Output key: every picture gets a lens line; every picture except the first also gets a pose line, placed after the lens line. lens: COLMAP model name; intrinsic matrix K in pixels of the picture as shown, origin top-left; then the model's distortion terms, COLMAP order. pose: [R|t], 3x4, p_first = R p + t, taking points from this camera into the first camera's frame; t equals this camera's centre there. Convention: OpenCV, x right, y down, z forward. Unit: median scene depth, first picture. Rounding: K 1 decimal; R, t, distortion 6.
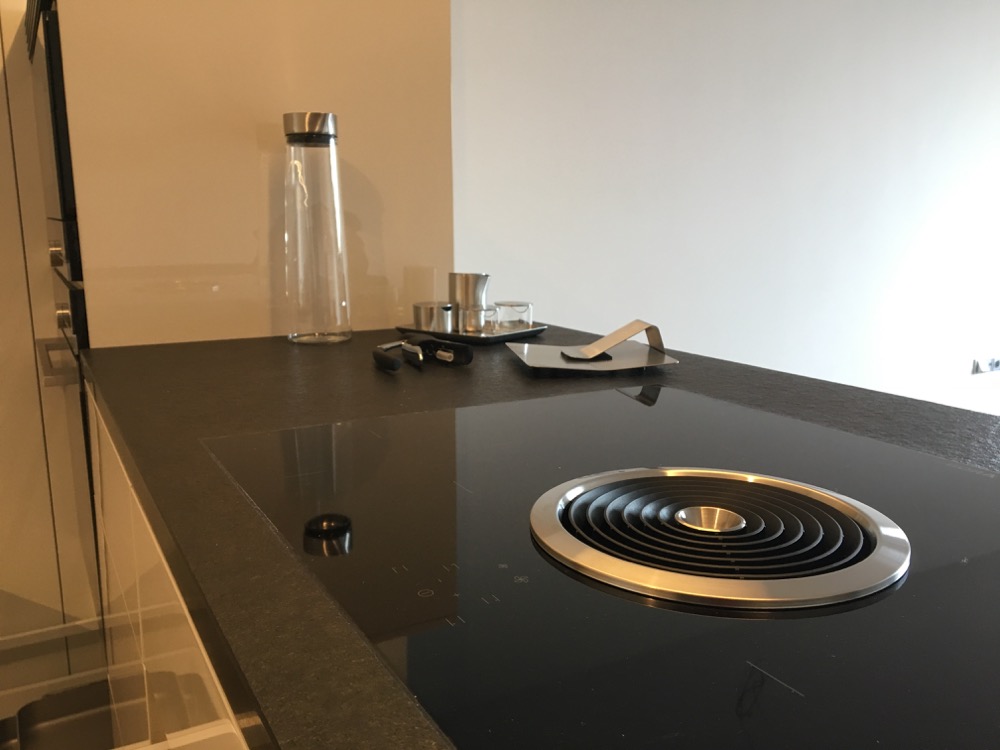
lens RADIAL K [[855.2, 0, 500.0], [0, 855.2, 375.0], [0, 0, 1]] dist [0.148167, 0.000731]
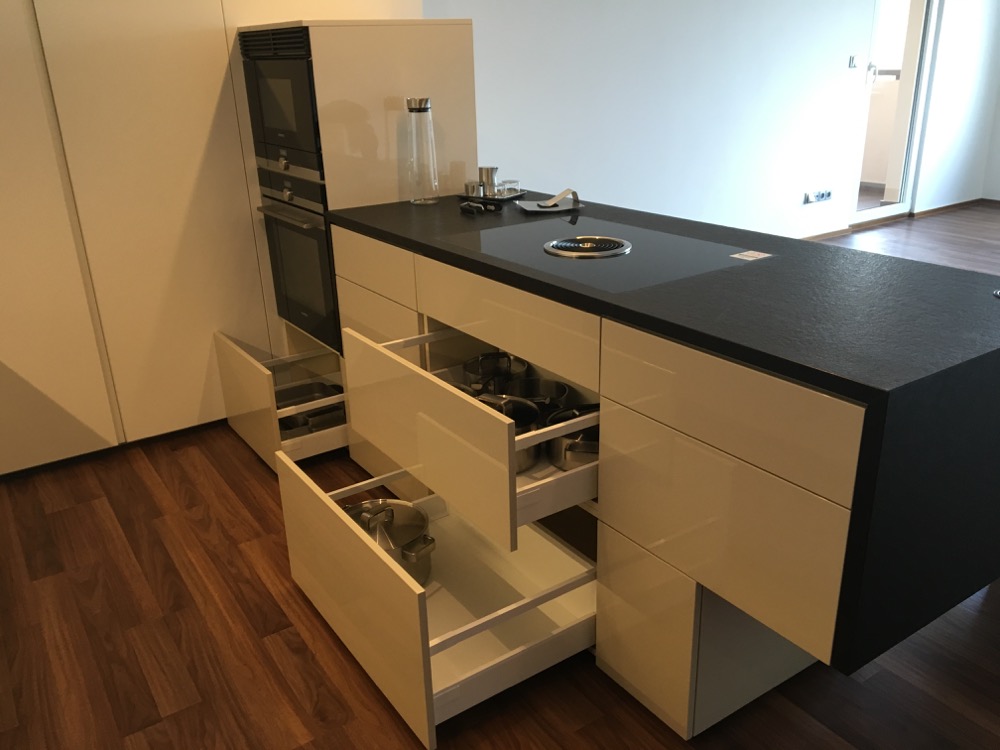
lens RADIAL K [[835.6, 0, 500.0], [0, 835.6, 375.0], [0, 0, 1]] dist [0.068178, -0.000287]
pose [[0.995633, -0.058697, 0.072590, -0.209372], [0.044957, 0.982966, 0.178204, 0.019417], [-0.081814, -0.174162, 0.981312, -1.248375]]
